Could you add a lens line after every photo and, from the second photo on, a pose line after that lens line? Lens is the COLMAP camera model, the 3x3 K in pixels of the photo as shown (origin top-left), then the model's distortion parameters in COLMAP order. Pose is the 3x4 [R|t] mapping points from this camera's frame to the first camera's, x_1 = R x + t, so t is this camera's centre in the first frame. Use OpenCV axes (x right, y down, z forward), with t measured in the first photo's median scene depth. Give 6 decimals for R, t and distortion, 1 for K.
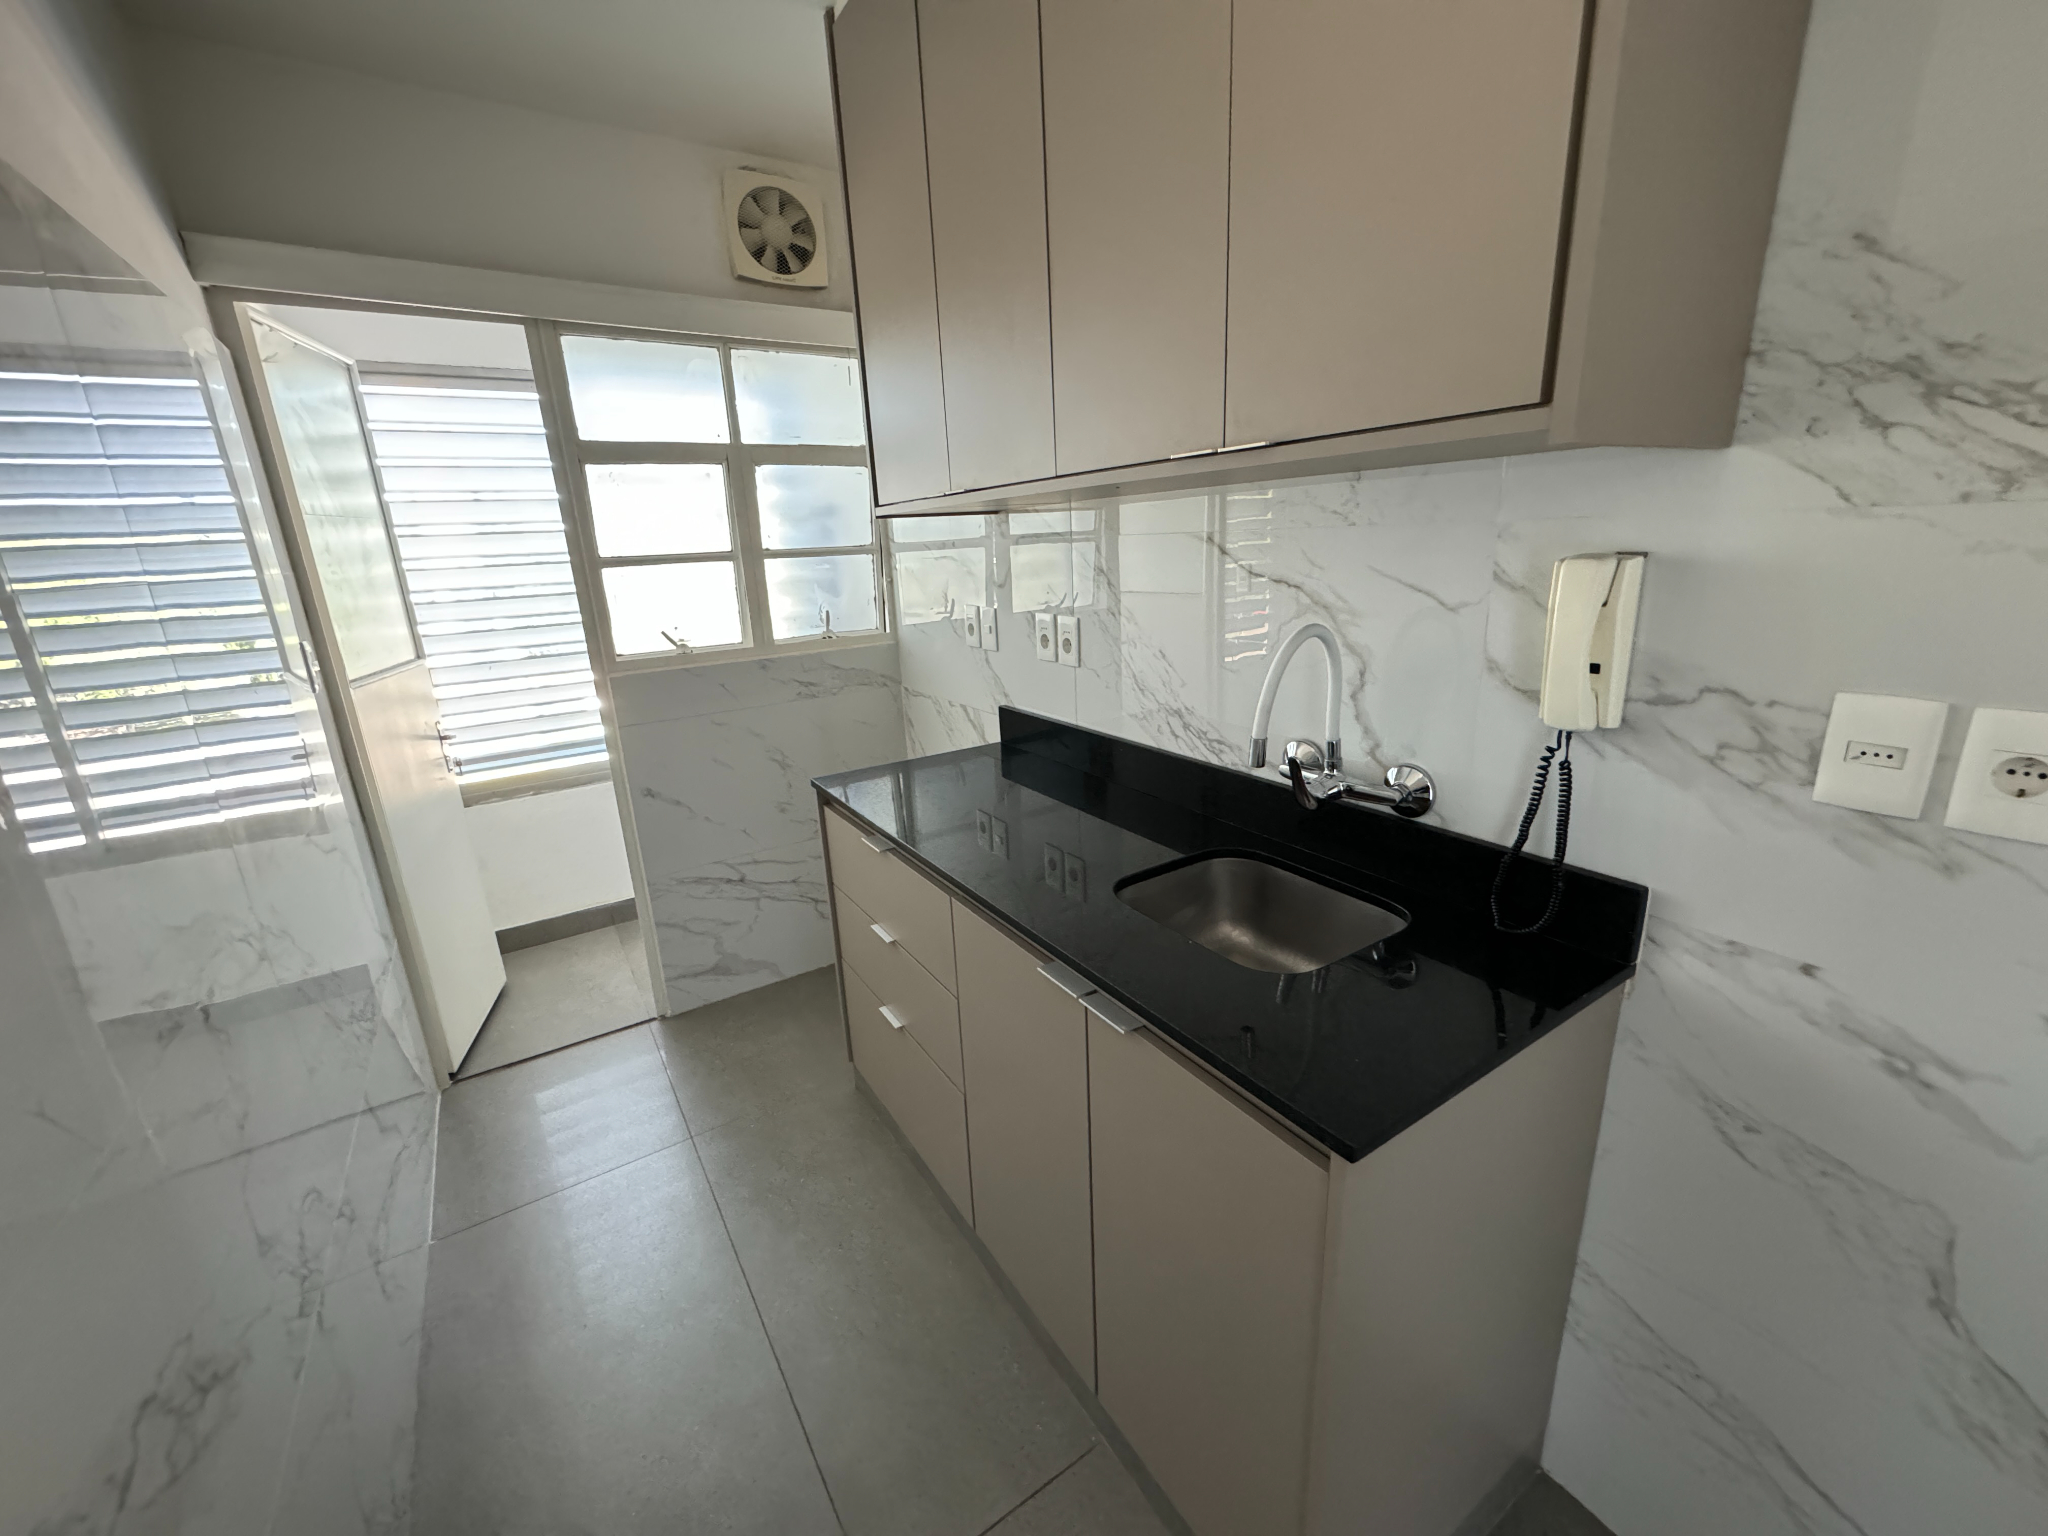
lens RADIAL K [[815.9, 0, 1024.0], [0, 815.9, 768.0], [0, 0, 1]] dist [-0.004010, -0.000565]
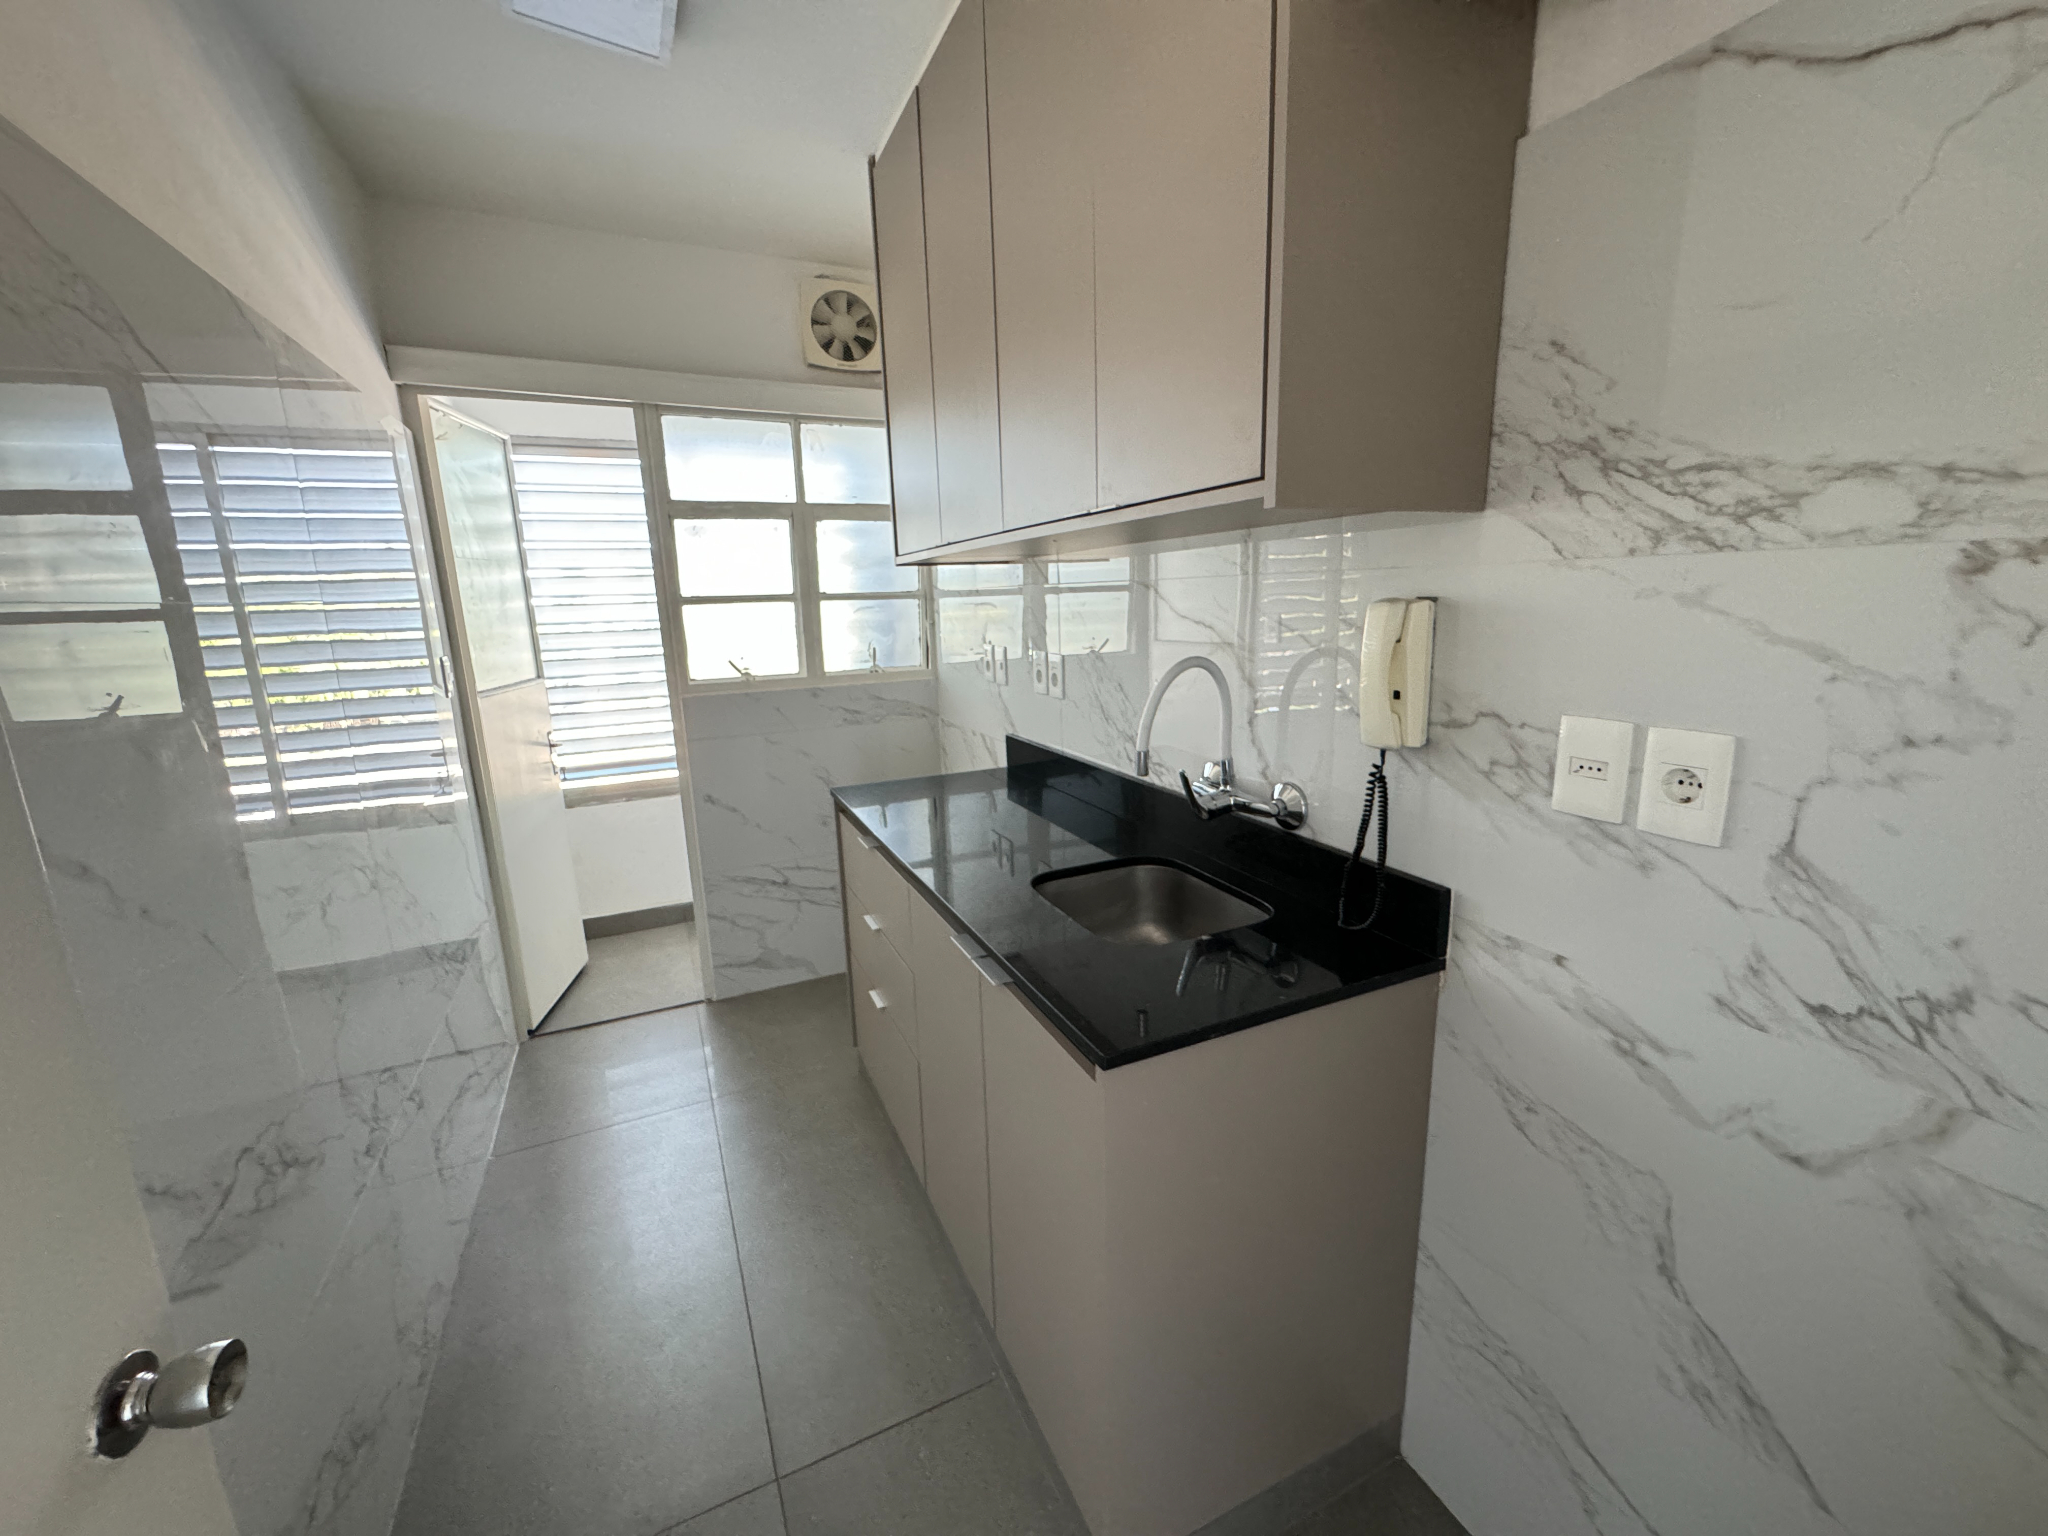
lens RADIAL K [[819.1, 0, 1024.0], [0, 819.1, 768.0], [0, 0, 1]] dist [-0.004614, -0.000431]
pose [[0.990224, 0.044383, -0.132241, 0.184470], [-0.052599, 0.996854, -0.059297, 0.044600], [0.129193, 0.065673, 0.989442, -0.125250]]
